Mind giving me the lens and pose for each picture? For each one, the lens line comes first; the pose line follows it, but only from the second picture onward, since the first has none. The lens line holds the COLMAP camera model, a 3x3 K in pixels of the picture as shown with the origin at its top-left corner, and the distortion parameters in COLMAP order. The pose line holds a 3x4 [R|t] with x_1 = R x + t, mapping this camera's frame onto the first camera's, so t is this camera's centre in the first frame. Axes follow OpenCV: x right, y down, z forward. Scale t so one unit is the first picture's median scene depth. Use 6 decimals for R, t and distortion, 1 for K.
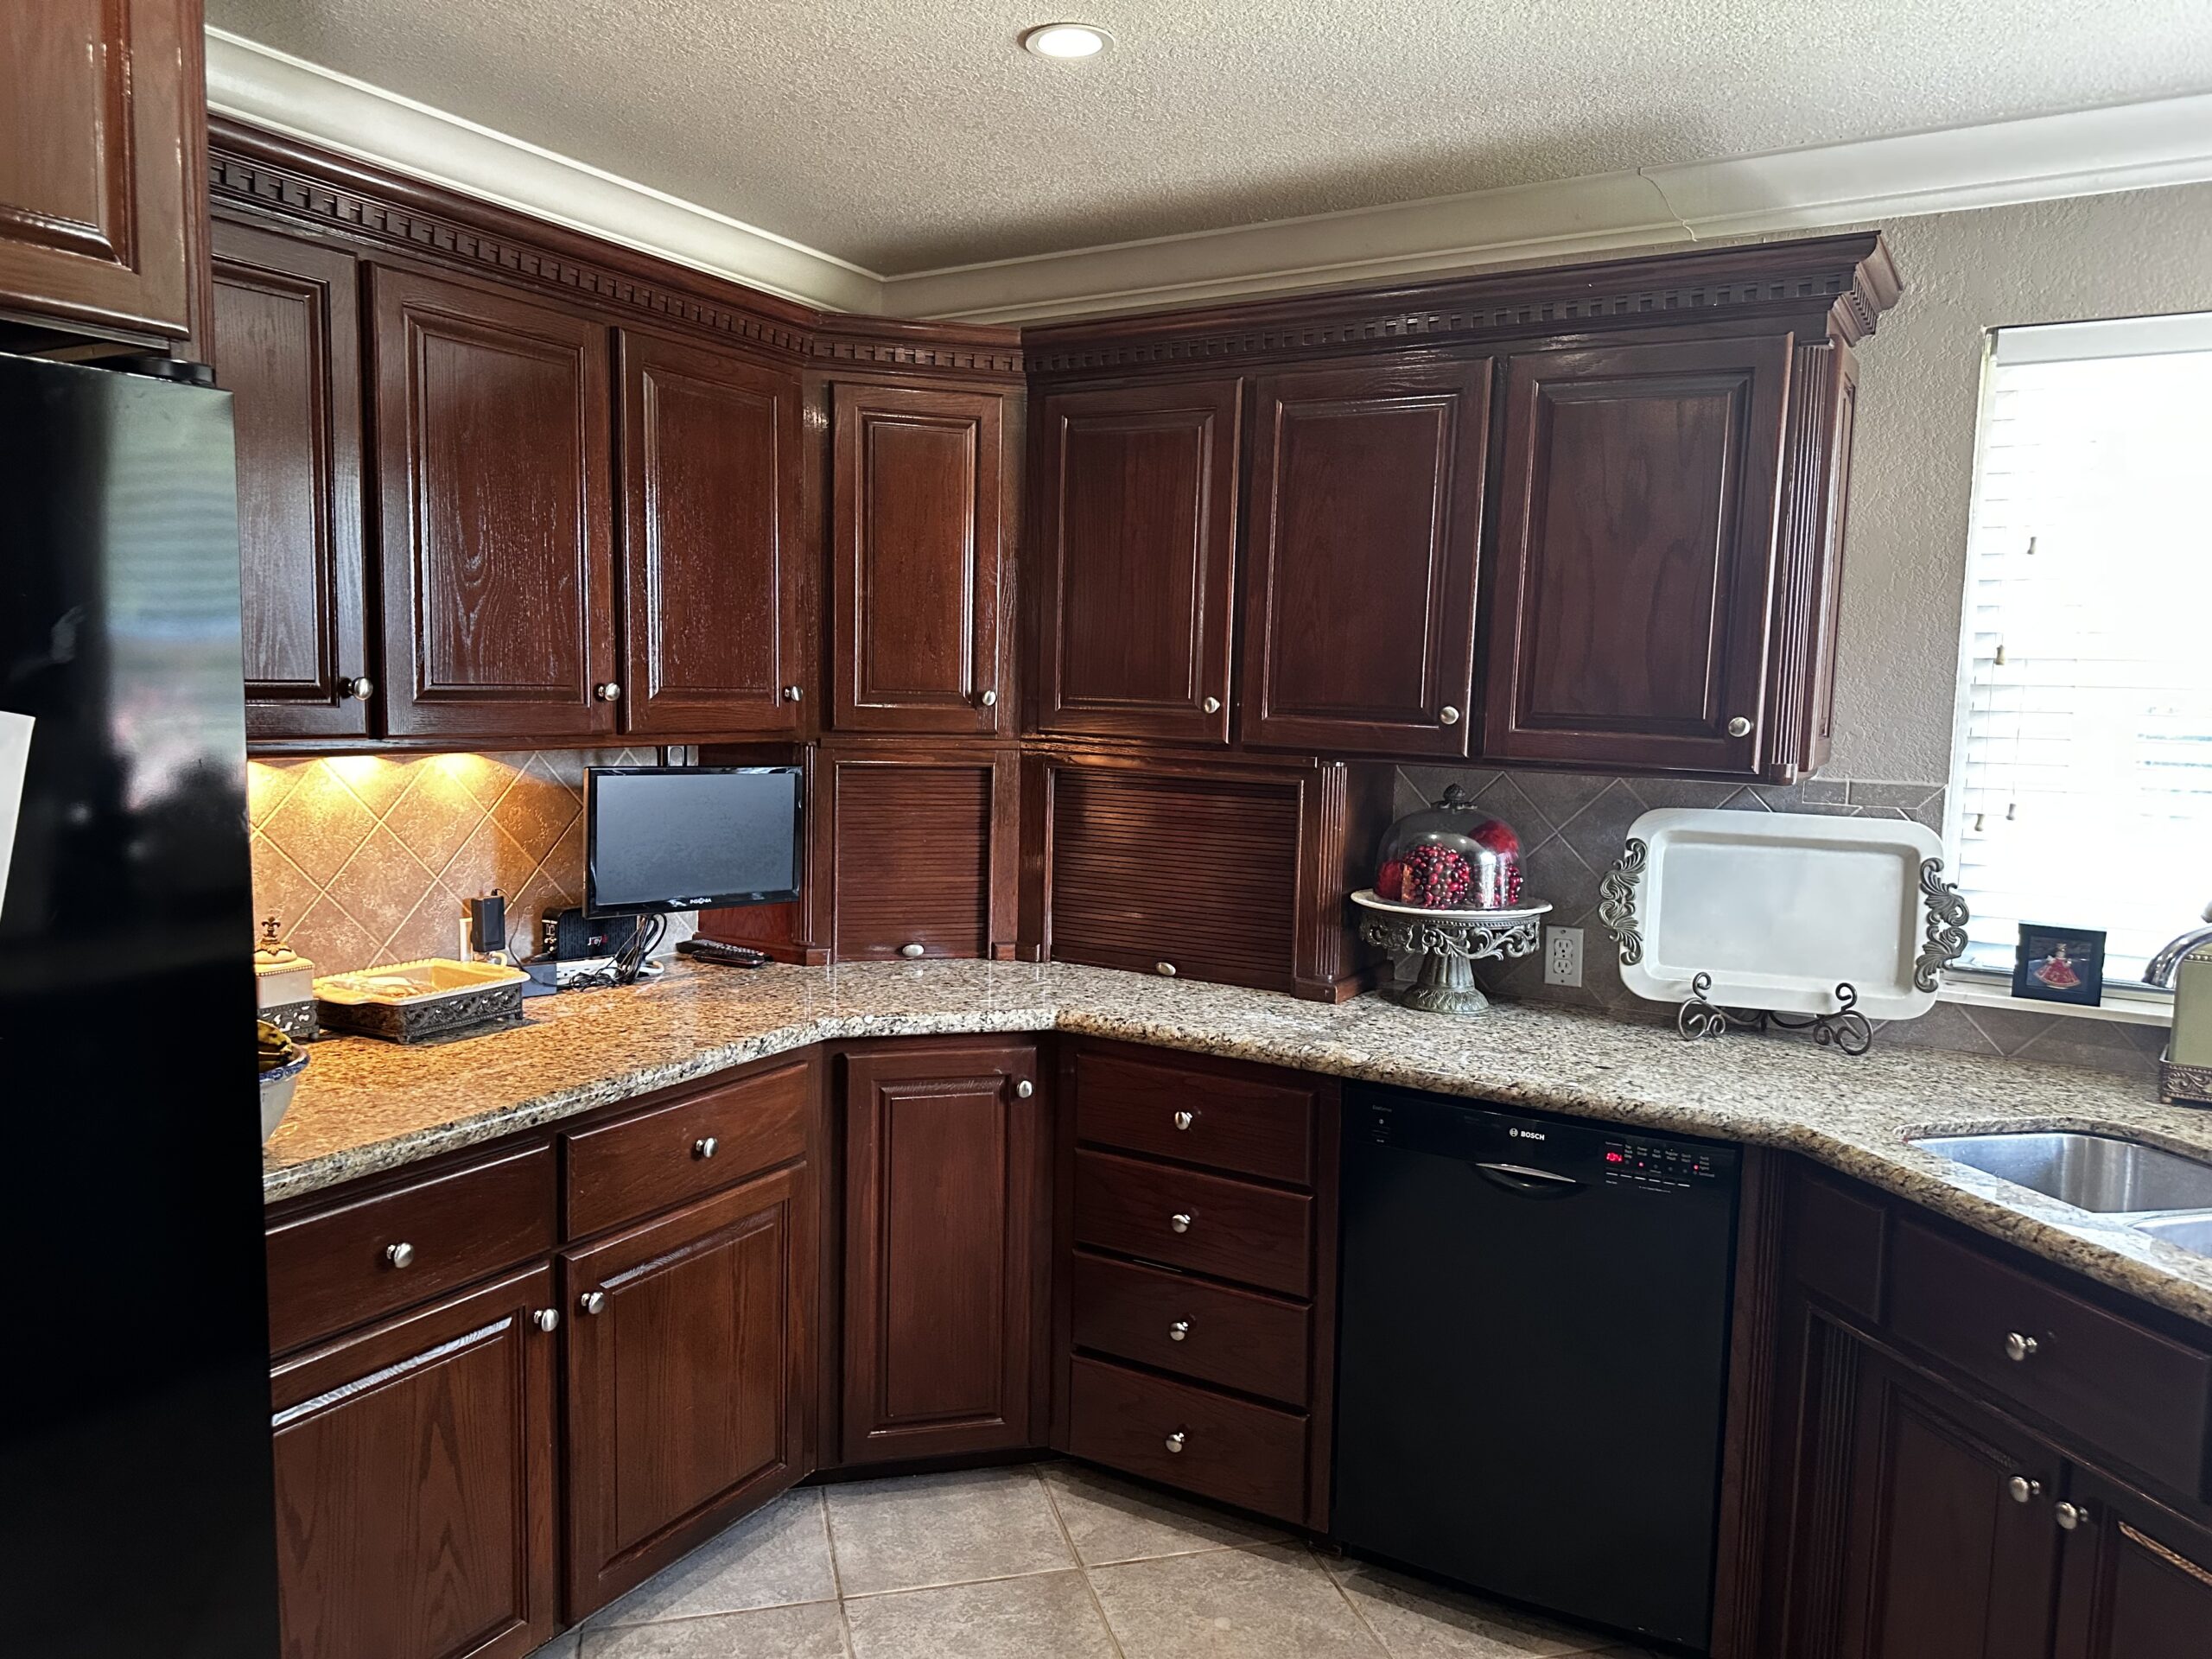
lens RADIAL K [[1563.2, 0, 1111.7], [0, 1563.2, 836.1], [0, 0, 1]] dist [0.006257, -0.006265]
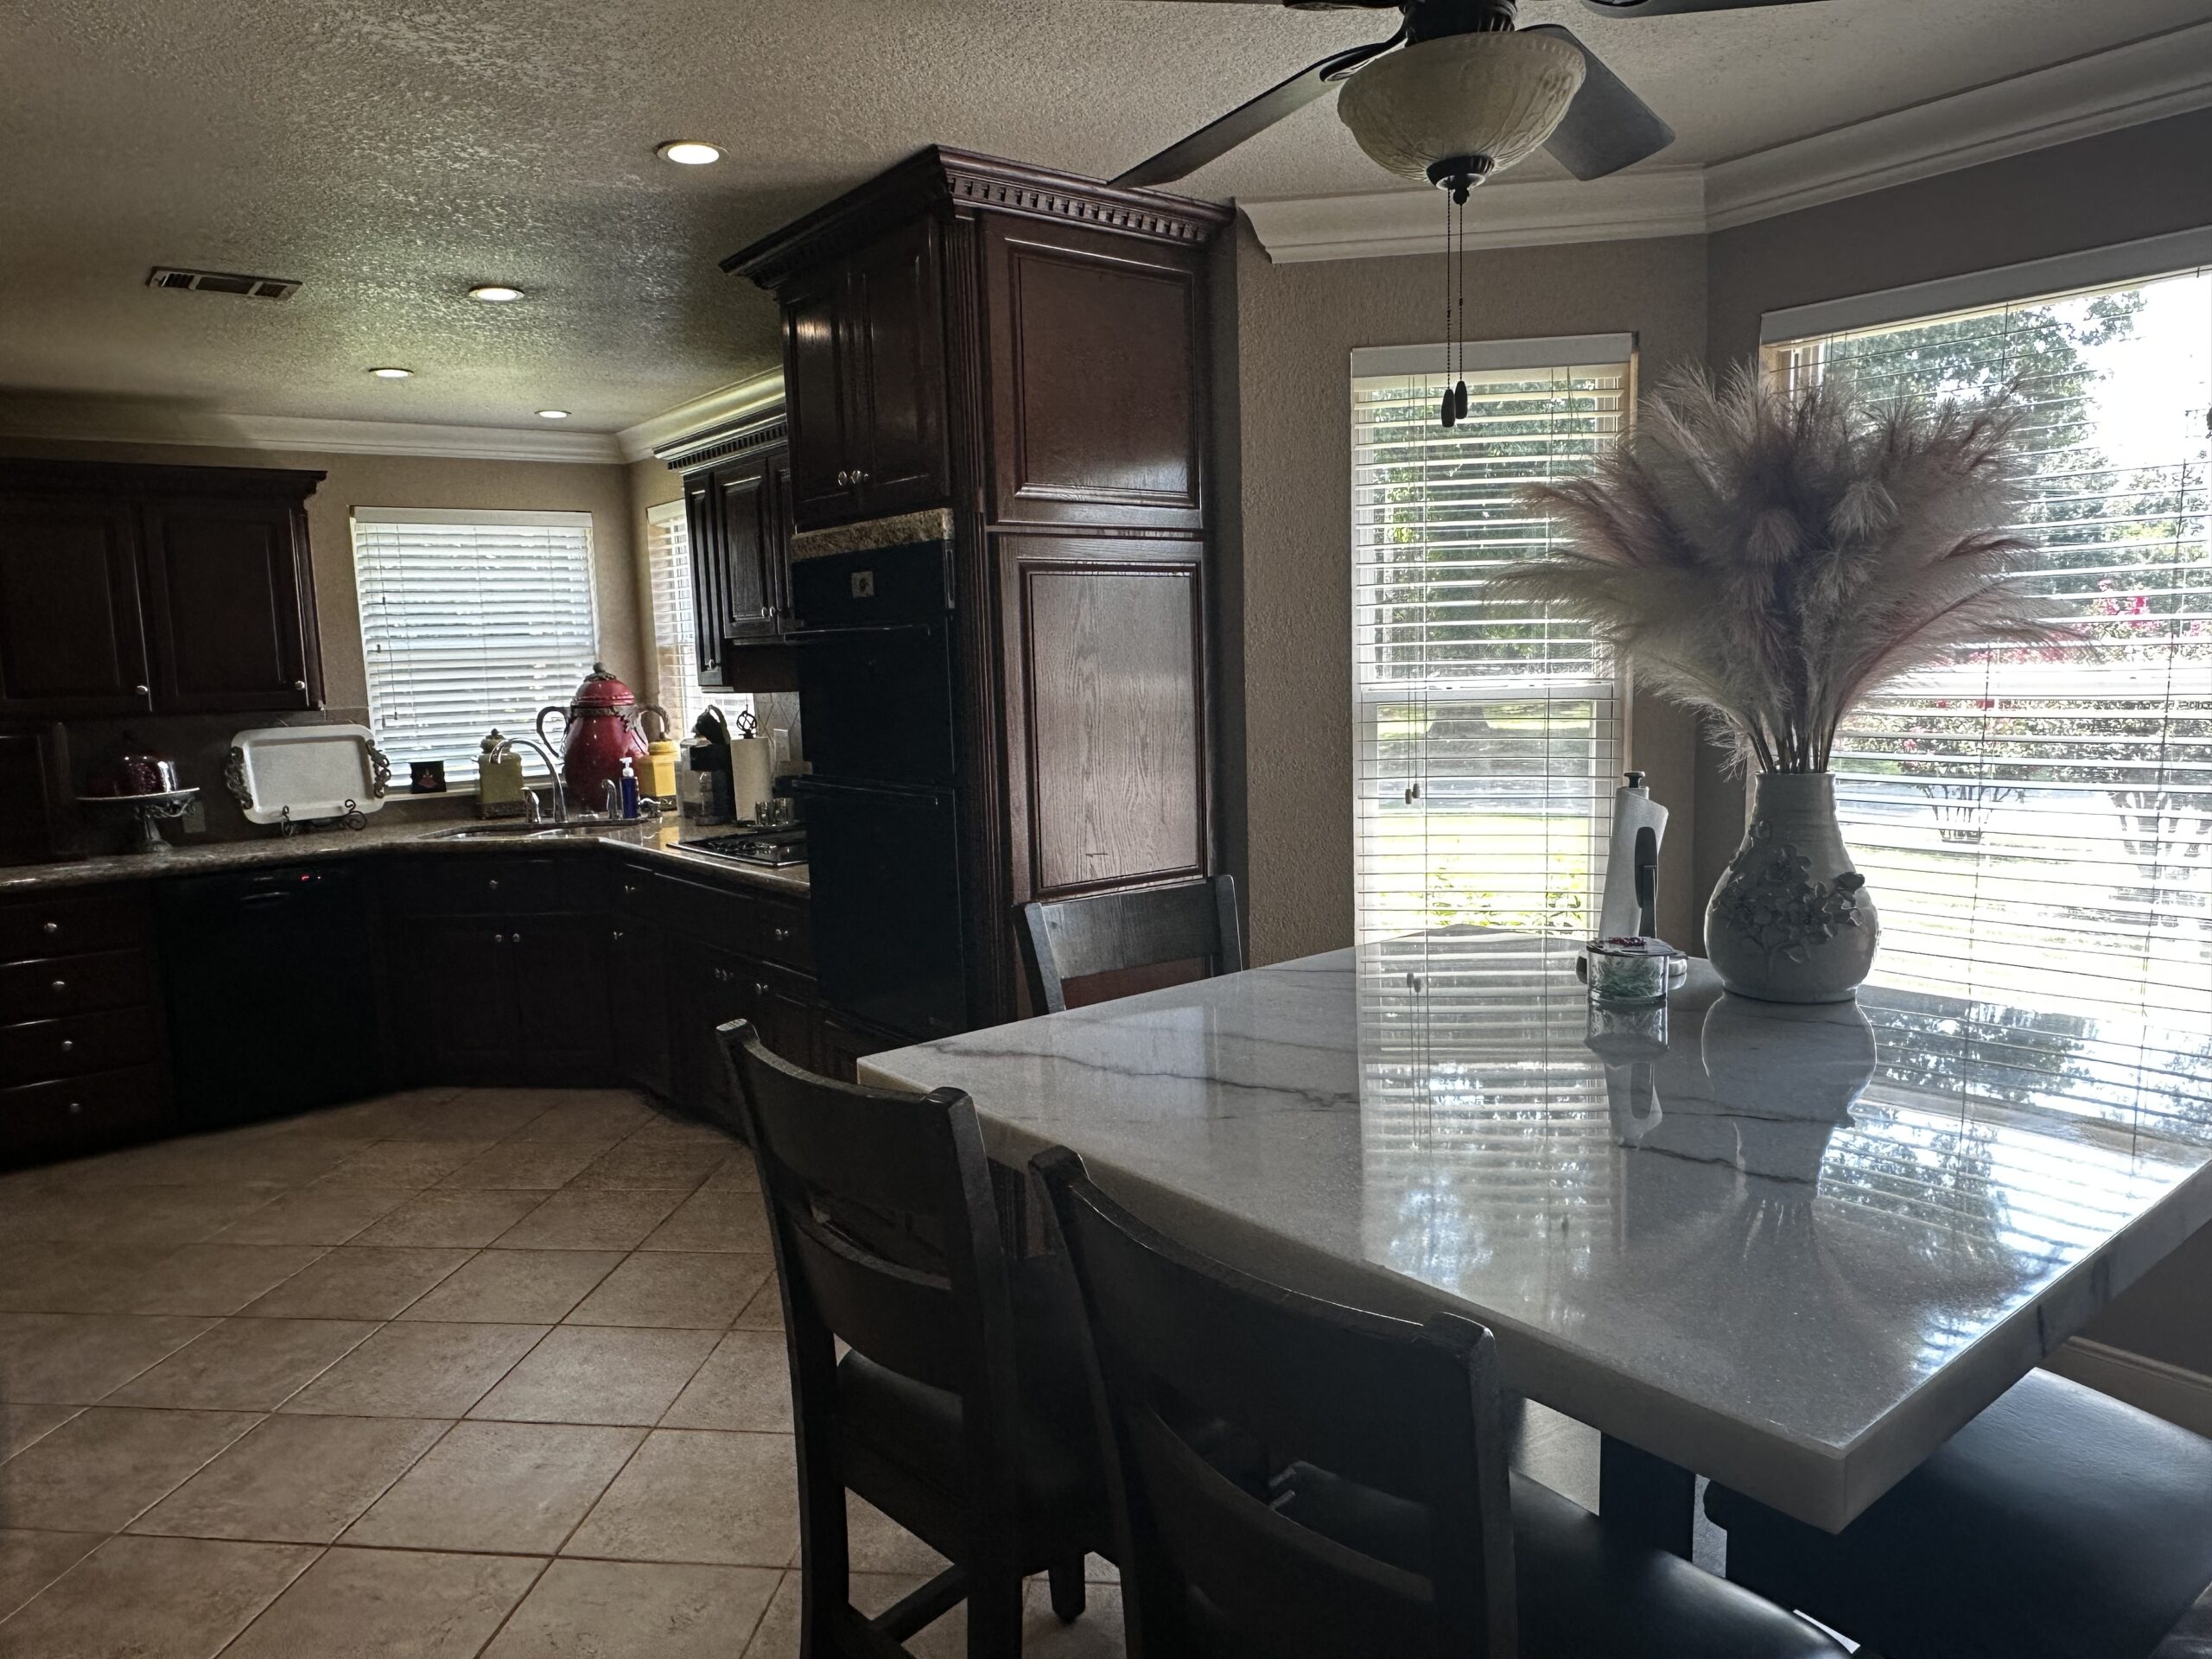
lens RADIAL K [[1442.5, 0, 1109.4], [0, 1442.5, 828.1], [0, 0, 1]] dist [0.001511, -0.001172]
pose [[0.361026, -0.152179, 0.920056, -1.012332], [0.138584, 0.984396, 0.108441, 0.060777], [-0.922201, 0.088355, 0.376482, -0.743069]]
